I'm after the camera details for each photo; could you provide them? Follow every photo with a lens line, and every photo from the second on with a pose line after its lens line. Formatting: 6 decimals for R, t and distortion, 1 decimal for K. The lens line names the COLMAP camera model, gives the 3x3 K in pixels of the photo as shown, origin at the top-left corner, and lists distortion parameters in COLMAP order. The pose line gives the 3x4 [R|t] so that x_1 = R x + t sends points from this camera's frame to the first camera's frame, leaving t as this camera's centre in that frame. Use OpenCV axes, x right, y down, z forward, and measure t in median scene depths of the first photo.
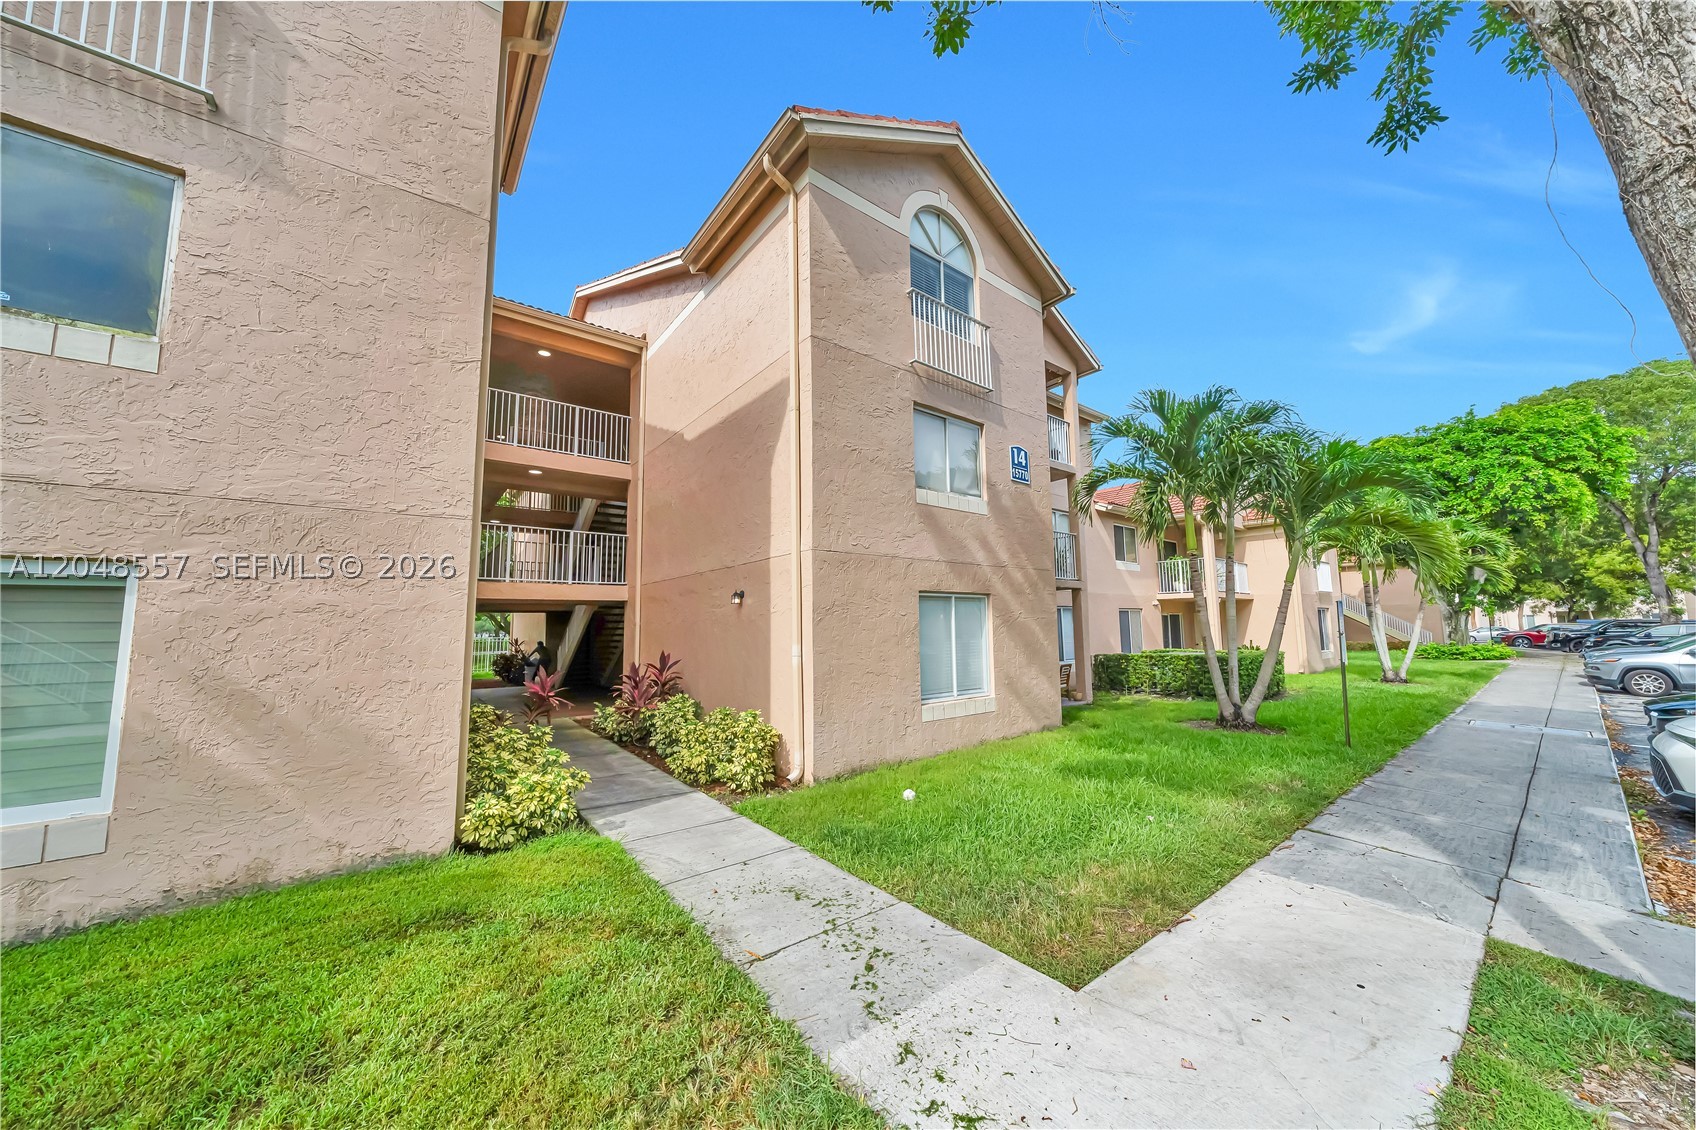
lens RADIAL K [[570.0, 0, 848.0], [0, 570.0, 565.0], [0, 0, 1]] dist [-0.003973, 0.000120]
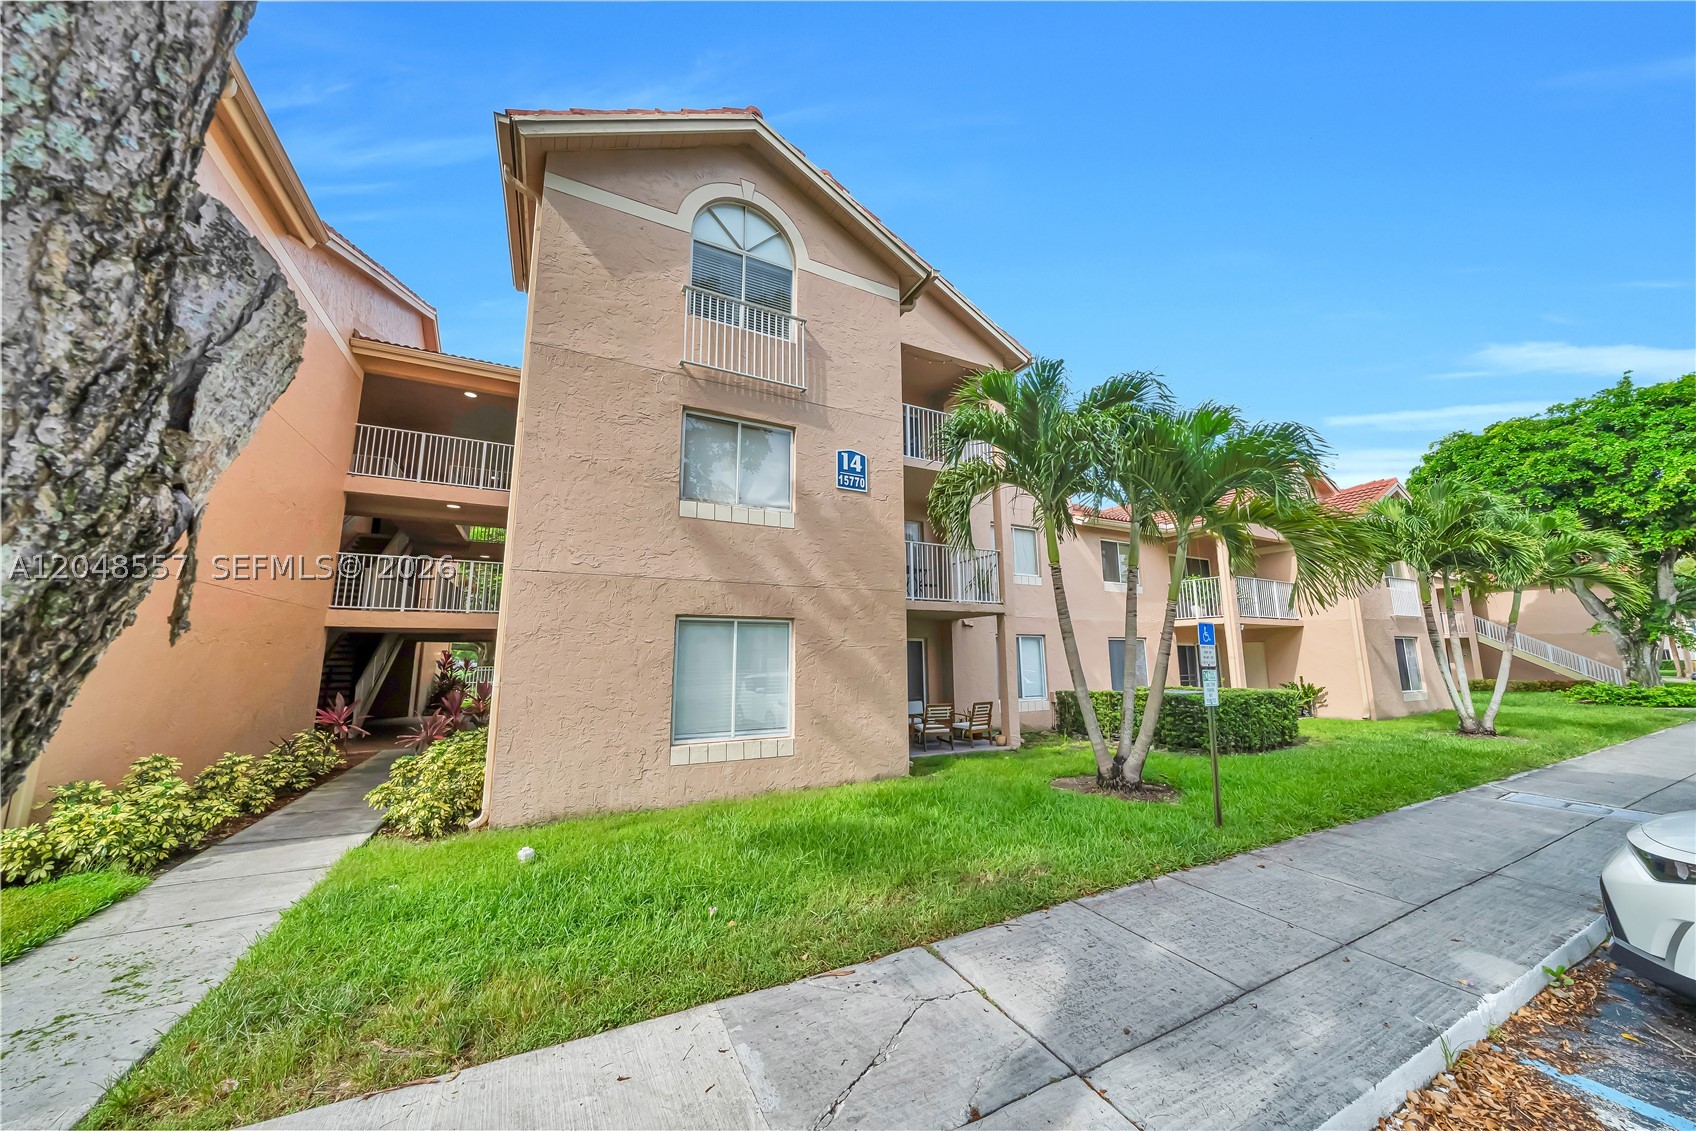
lens RADIAL K [[570.0, 0, 848.0], [0, 570.0, 565.5], [0, 0, 1]] dist [-0.003973, 0.000120]
pose [[0.982535, -0.024060, -0.184517, 0.488808], [0.014167, 0.998400, -0.054751, 0.019020], [0.185539, 0.051181, 0.981303, 0.155498]]
